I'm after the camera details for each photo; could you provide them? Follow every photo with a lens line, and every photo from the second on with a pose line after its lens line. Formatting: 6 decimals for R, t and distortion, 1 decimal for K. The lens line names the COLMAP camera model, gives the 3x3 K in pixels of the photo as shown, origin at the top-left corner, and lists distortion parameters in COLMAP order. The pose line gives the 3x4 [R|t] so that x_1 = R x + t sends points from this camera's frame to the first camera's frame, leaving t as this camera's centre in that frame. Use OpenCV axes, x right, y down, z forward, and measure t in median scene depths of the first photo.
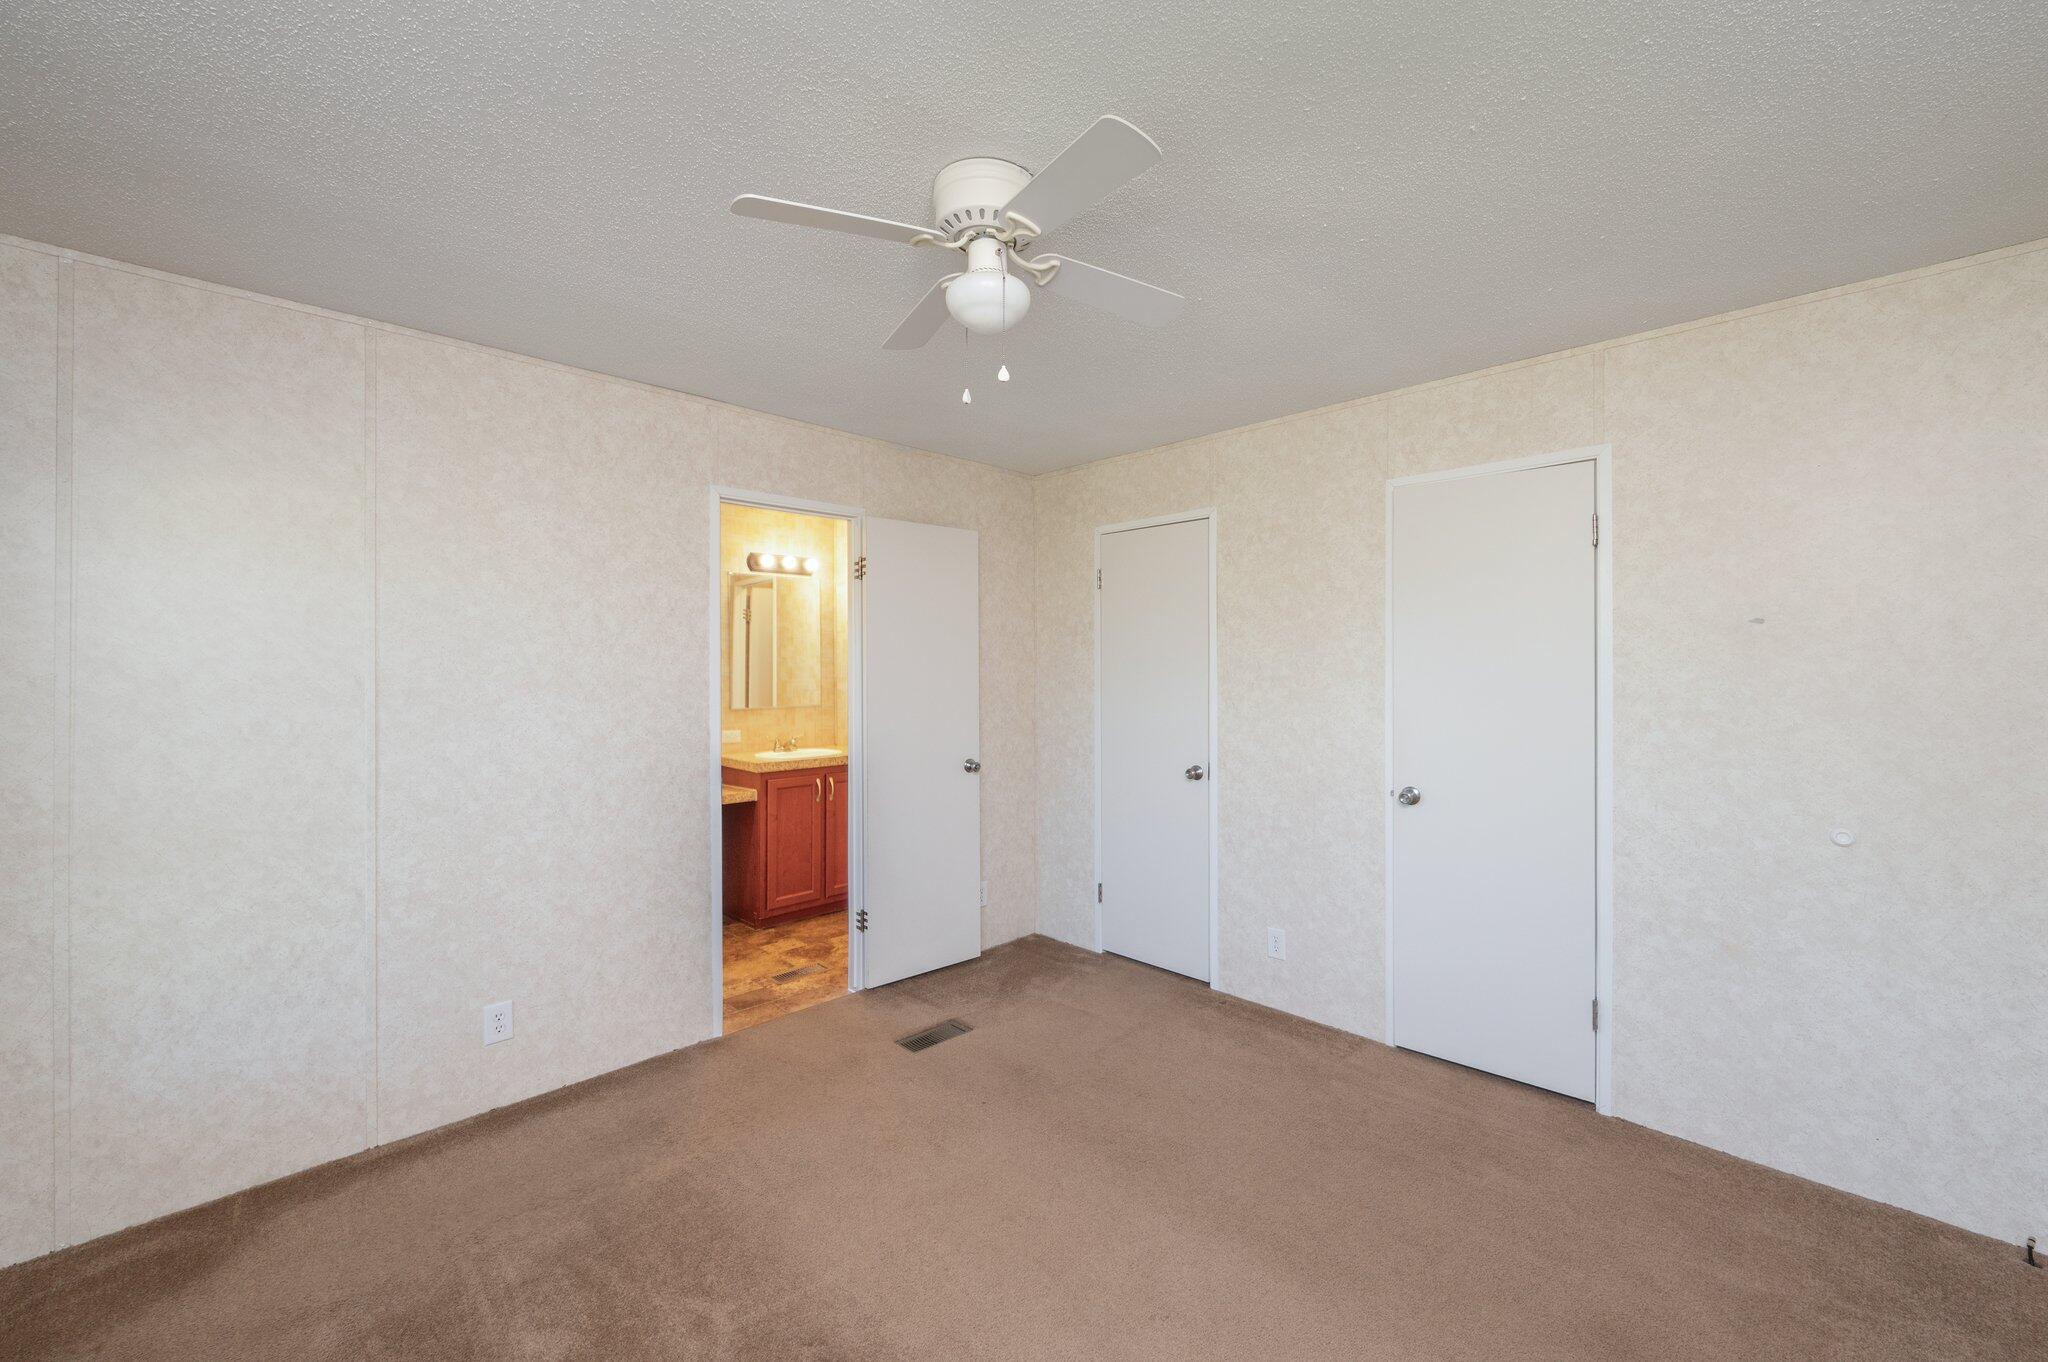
lens RADIAL K [[815.4, 0, 1016.6], [0, 815.4, 666.5], [0, 0, 1]] dist [-0.002642, 0.000803]
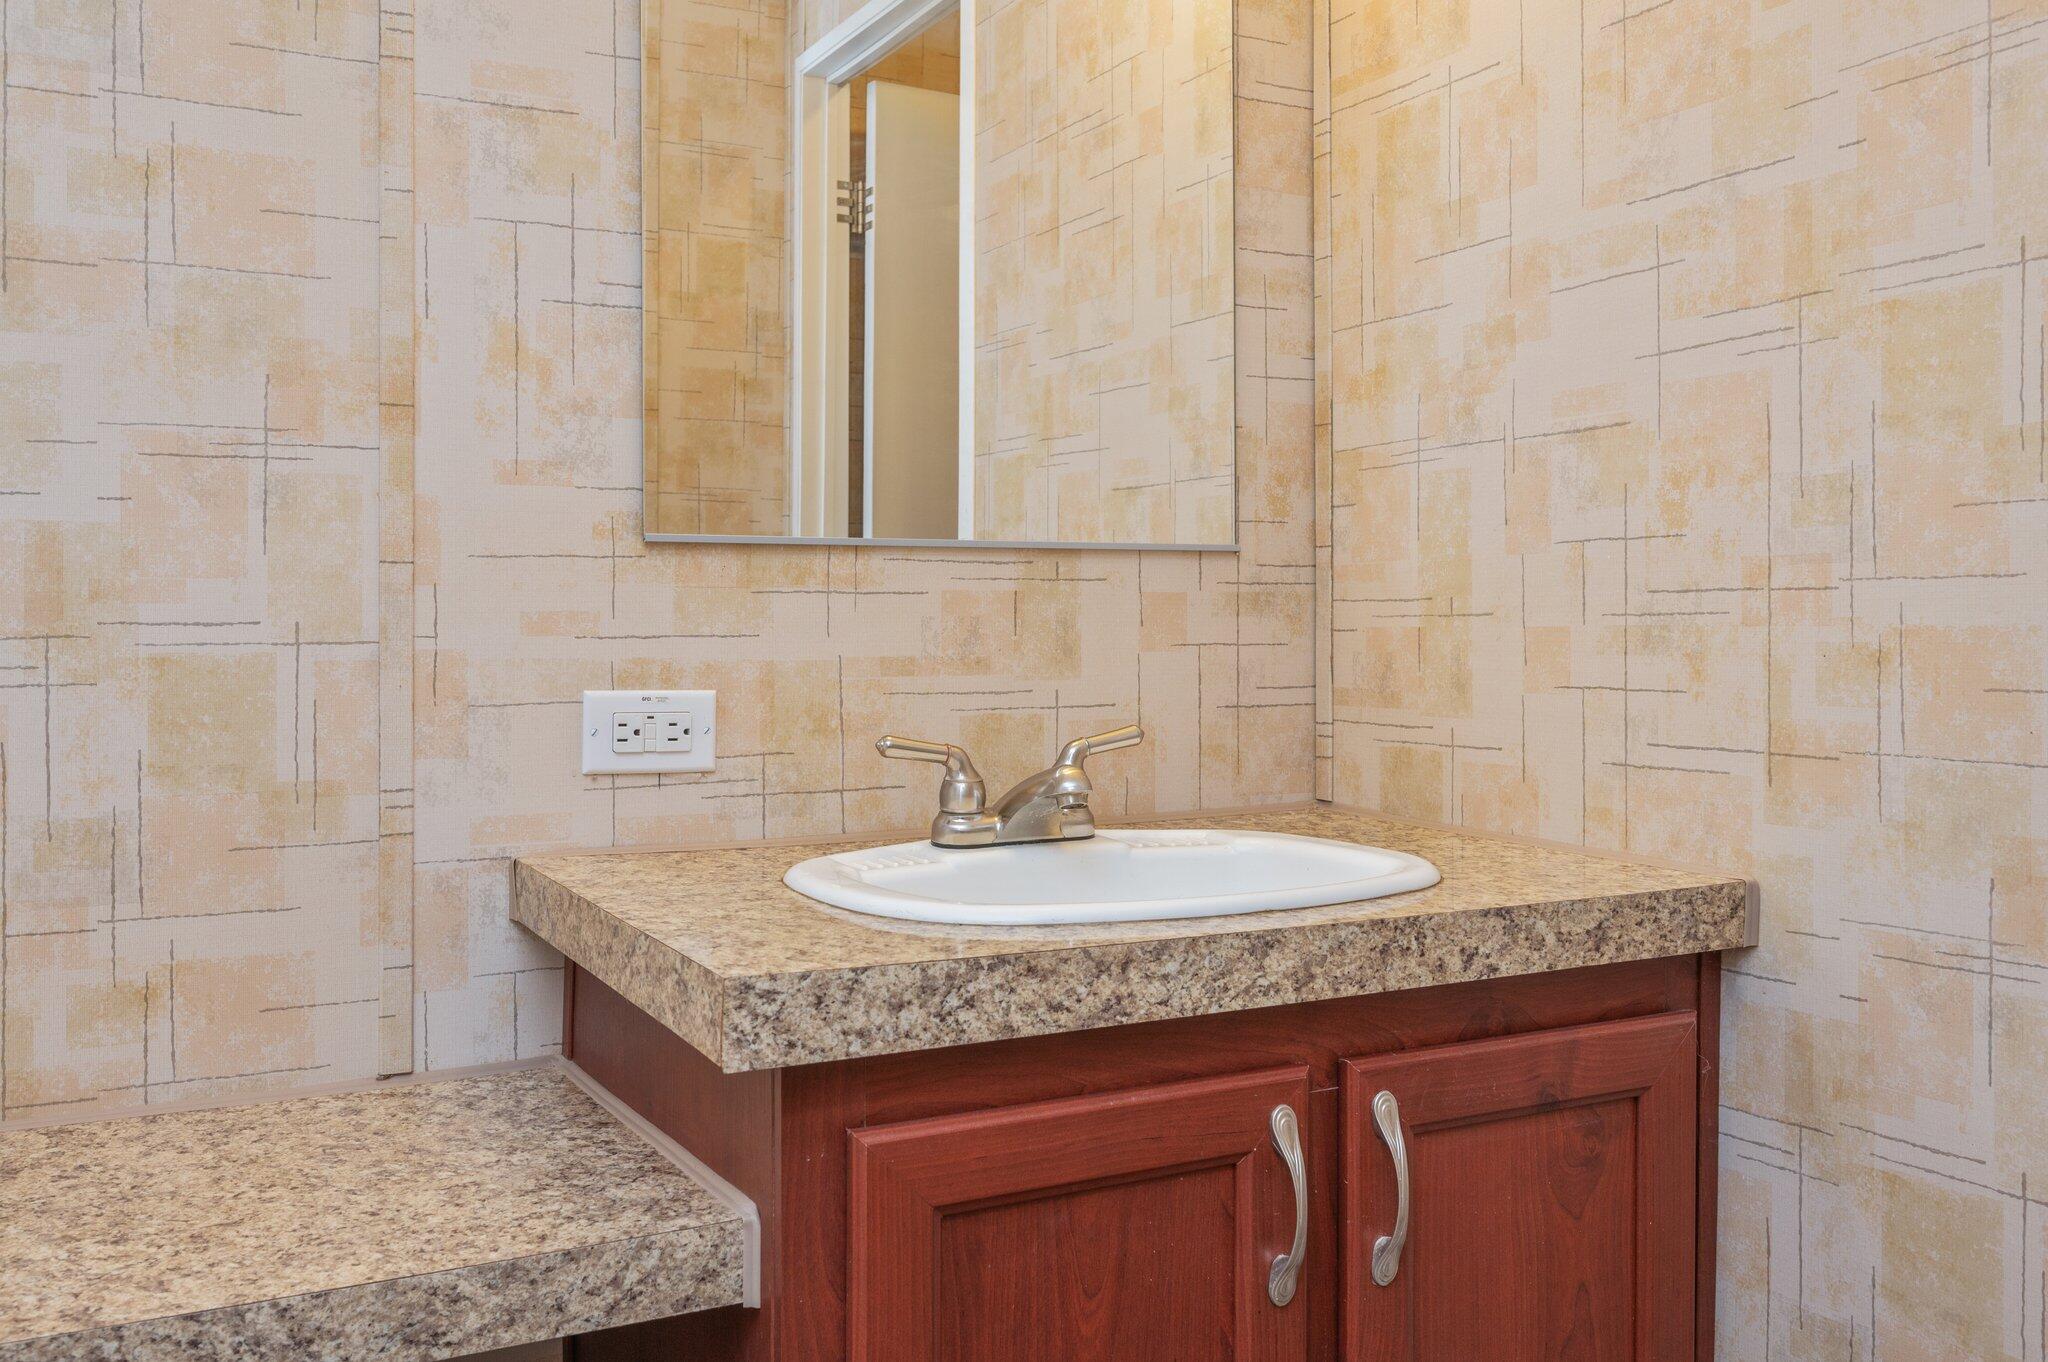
lens RADIAL K [[1803.2, 0, 1016.4], [0, 1803.2, 661.4], [0, 0, 1]] dist [-0.010067, 0.008369]
pose [[0.961228, 0.006739, -0.275673, -0.208902], [-0.002470, 0.999872, 0.015830, 0.070834], [0.275744, -0.014535, 0.961121, 0.741531]]
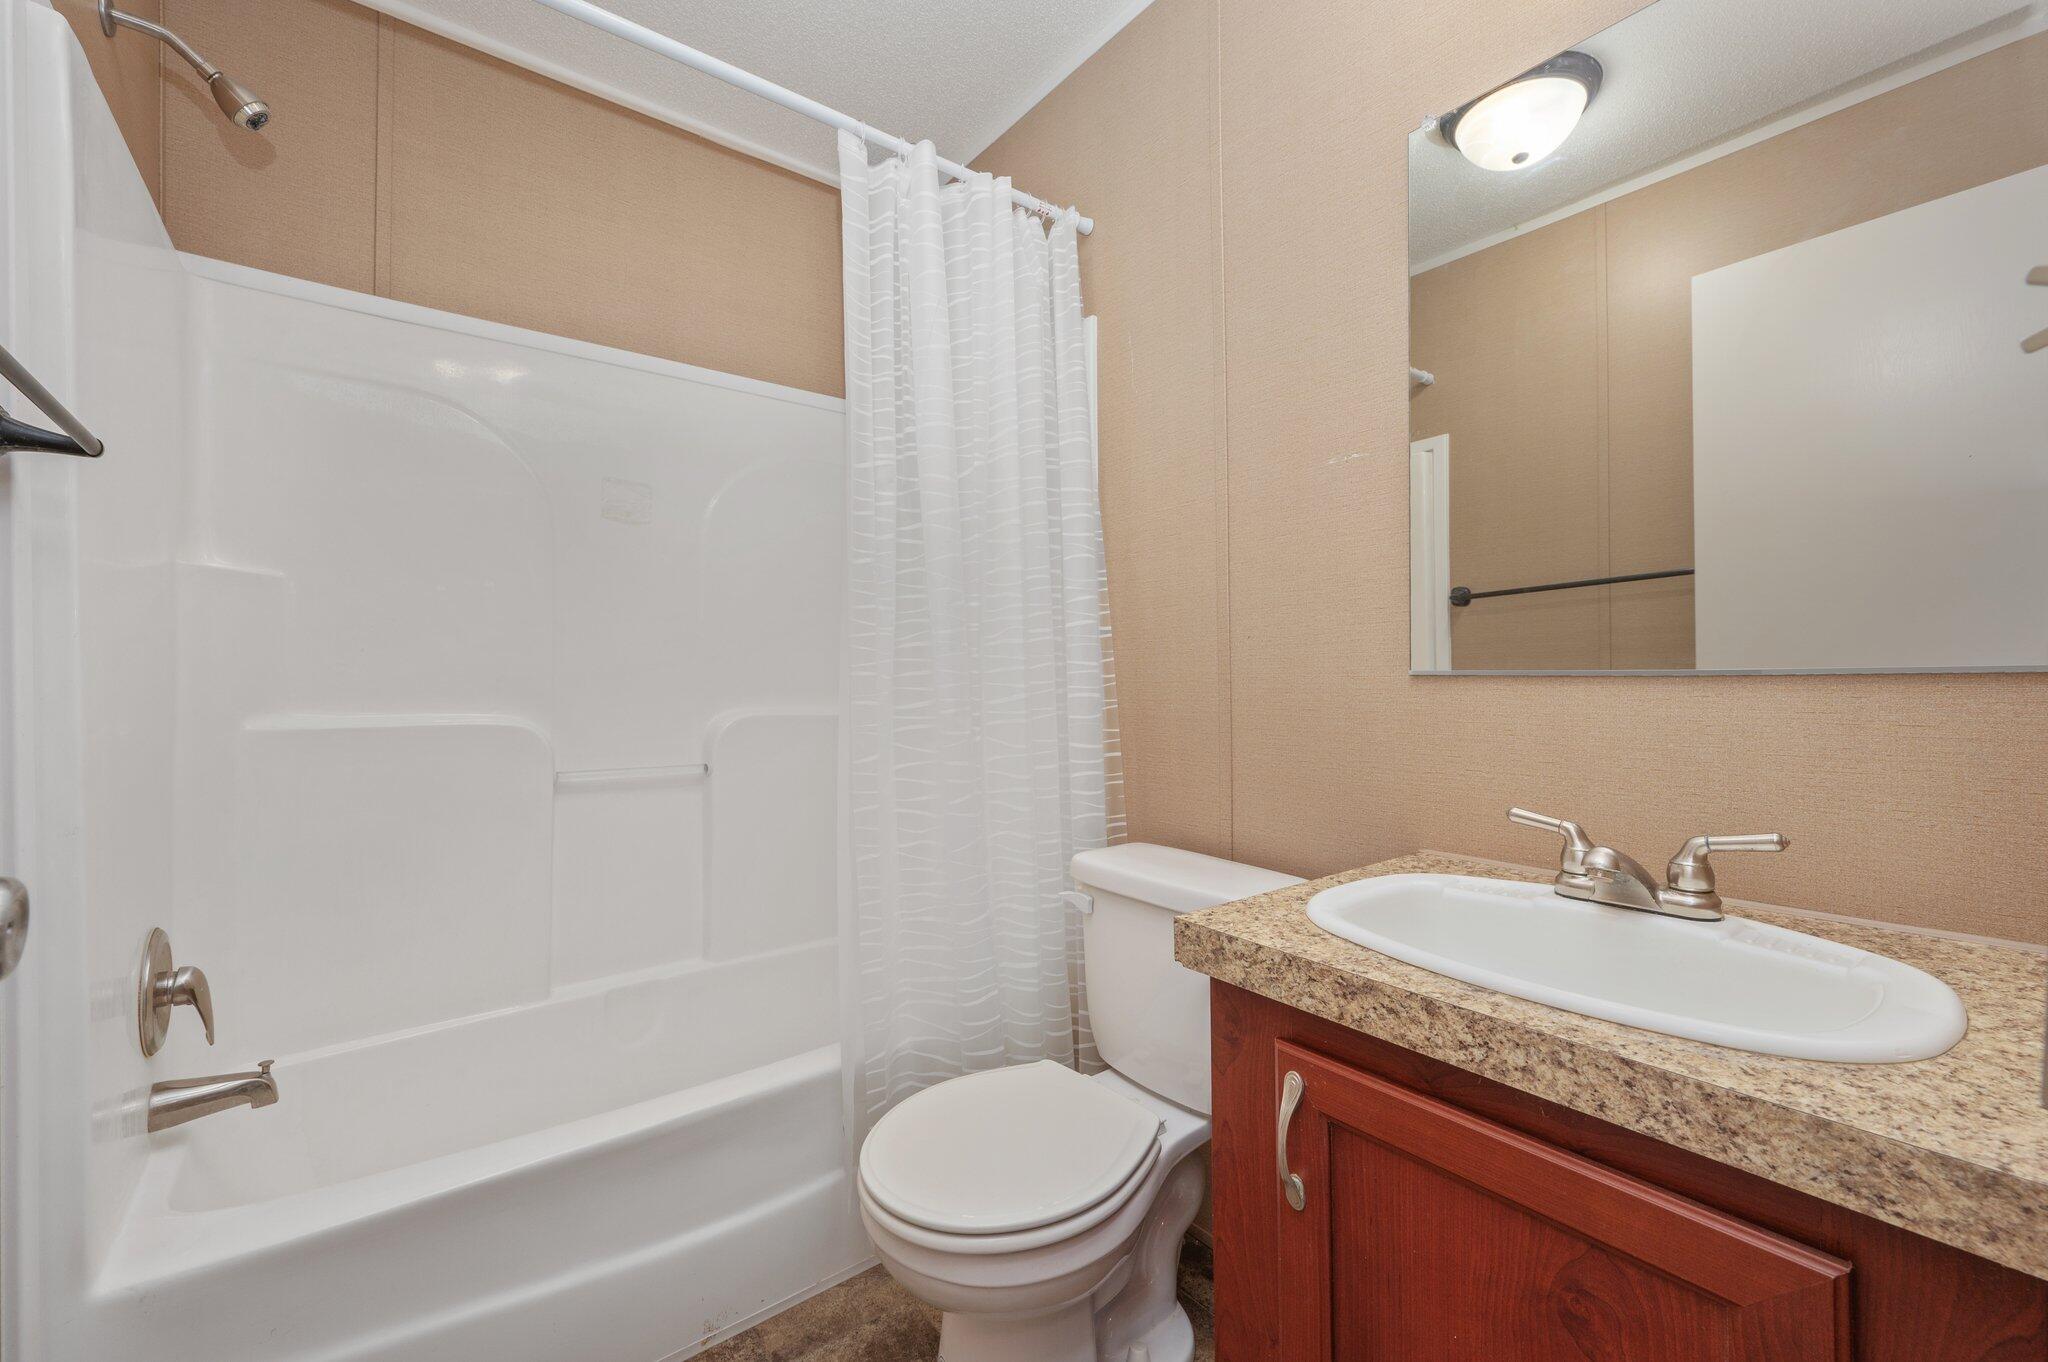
lens RADIAL K [[815.4, 0, 1029.0], [0, 815.4, 677.5], [0, 0, 1]] dist [-0.002642, 0.000803]
pose [[-0.130906, 0.017180, -0.991246, -0.220685], [0.027366, 0.999531, 0.013710, 0.085483], [0.991017, -0.025331, -0.131315, 0.836109]]
